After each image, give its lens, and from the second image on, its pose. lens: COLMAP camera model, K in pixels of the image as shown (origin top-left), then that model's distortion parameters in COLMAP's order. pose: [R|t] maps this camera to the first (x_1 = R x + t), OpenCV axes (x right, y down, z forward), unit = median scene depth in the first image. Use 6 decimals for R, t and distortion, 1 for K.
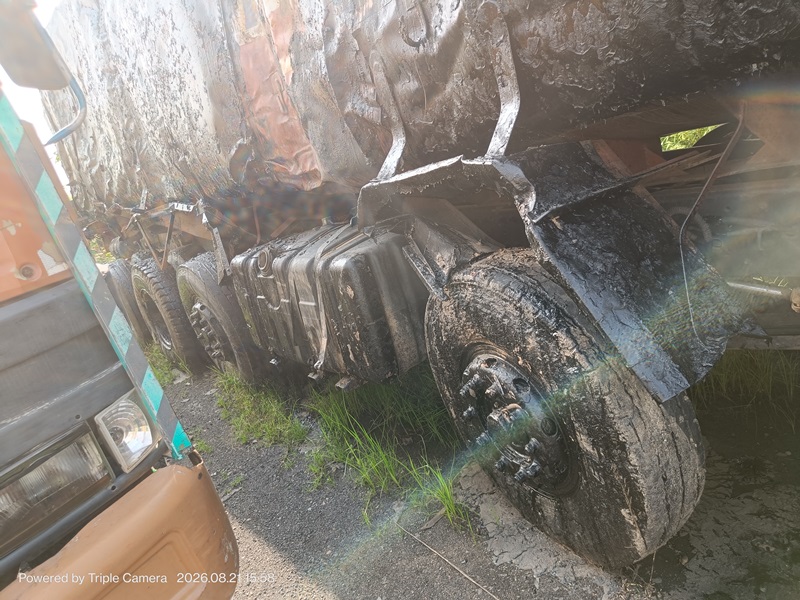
lens RADIAL K [[581.9, 0, 403.3], [0, 581.9, 299.5], [0, 0, 1]] dist [0.008013, 0.001028]
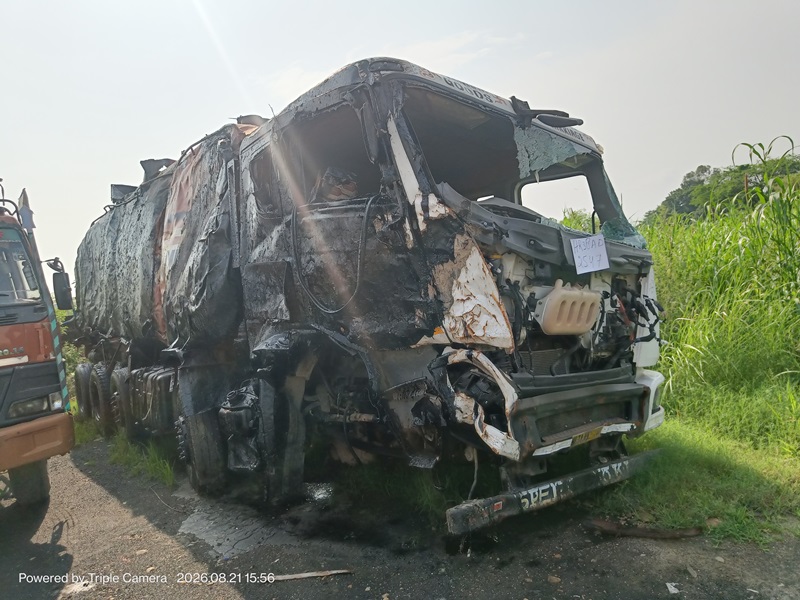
lens RADIAL K [[581.9, 0, 397.7], [0, 581.9, 297.7], [0, 0, 1]] dist [0.008013, 0.001028]
pose [[0.983048, 0.181270, -0.027515, 0.583028], [-0.181851, 0.944862, -0.272335, 0.071648], [-0.023368, 0.272722, 0.961809, -0.994910]]
